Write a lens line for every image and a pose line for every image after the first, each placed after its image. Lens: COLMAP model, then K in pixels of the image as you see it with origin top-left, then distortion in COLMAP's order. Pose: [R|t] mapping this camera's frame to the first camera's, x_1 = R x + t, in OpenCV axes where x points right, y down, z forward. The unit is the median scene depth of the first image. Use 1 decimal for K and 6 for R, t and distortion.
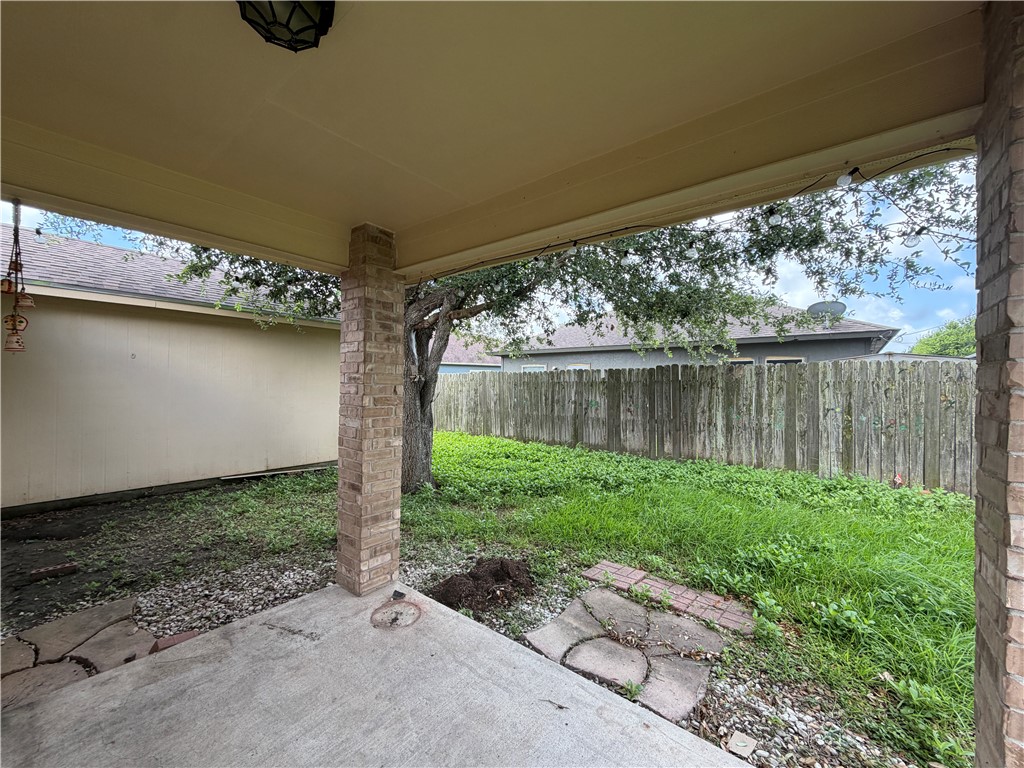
lens RADIAL K [[408.8, 0, 507.3], [0, 408.8, 383.6], [0, 0, 1]] dist [0.001182, -0.000160]
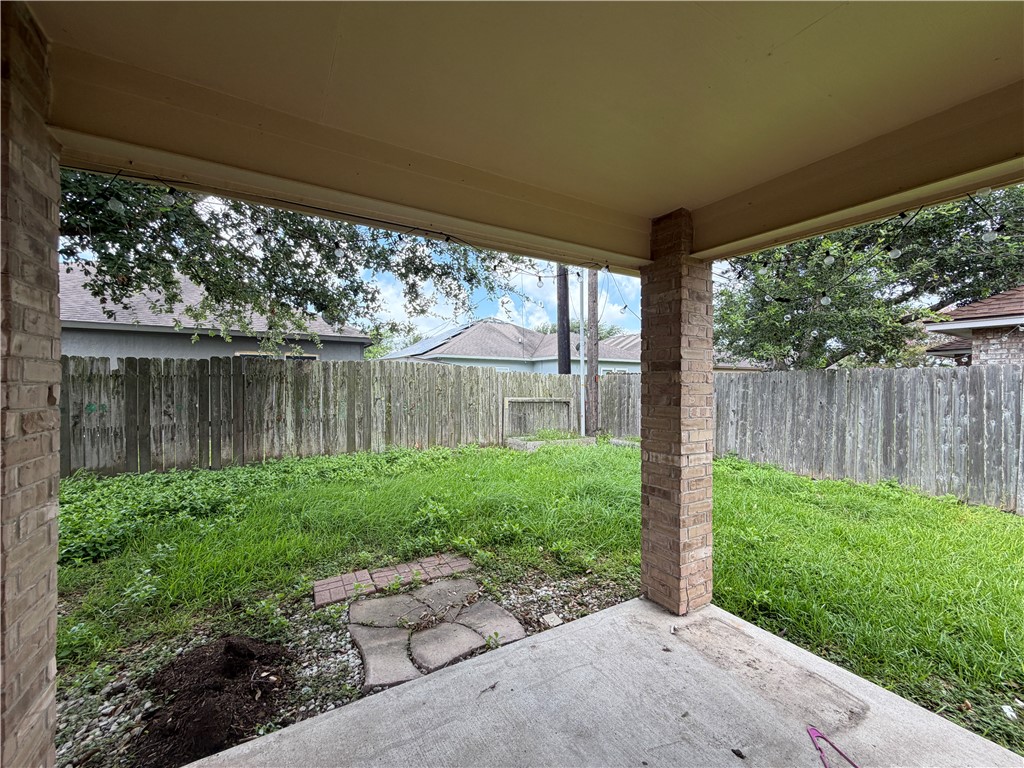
lens RADIAL K [[408.8, 0, 511.1], [0, 408.8, 383.1], [0, 0, 1]] dist [0.001182, -0.000160]
pose [[0.346426, -0.010654, 0.938017, -0.249386], [-0.002131, 0.999924, 0.012144, -0.001917], [-0.938075, -0.006206, 0.346377, 0.177217]]
